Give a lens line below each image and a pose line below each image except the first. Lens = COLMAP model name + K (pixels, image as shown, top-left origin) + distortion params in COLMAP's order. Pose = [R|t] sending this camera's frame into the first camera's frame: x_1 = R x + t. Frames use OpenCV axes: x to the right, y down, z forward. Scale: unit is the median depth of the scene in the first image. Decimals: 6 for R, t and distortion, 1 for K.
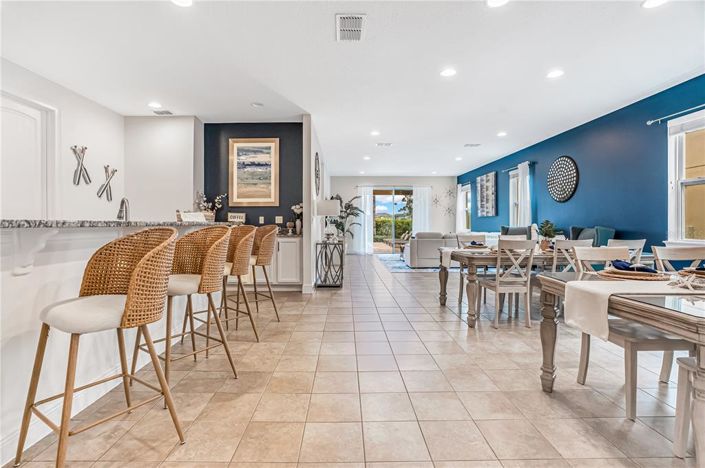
lens RADIAL K [[323.7, 0, 350.2], [0, 323.7, 223.7], [0, 0, 1]] dist [-0.061842, 0.024570]
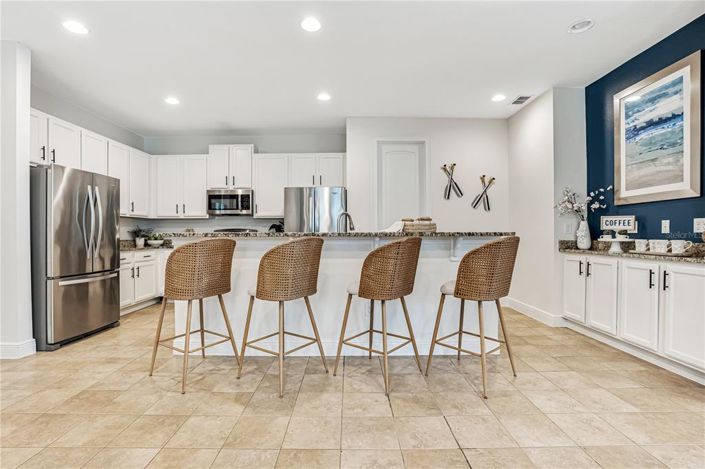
lens RADIAL K [[338.2, 0, 347.8], [0, 338.2, 235.1], [0, 0, 1]] dist [-0.064313, 0.029341]
pose [[-0.012036, 0.007275, -0.999901, 0.451230], [0.001918, 0.999972, 0.007252, -0.004311], [0.999926, -0.001831, -0.012050, 0.865529]]
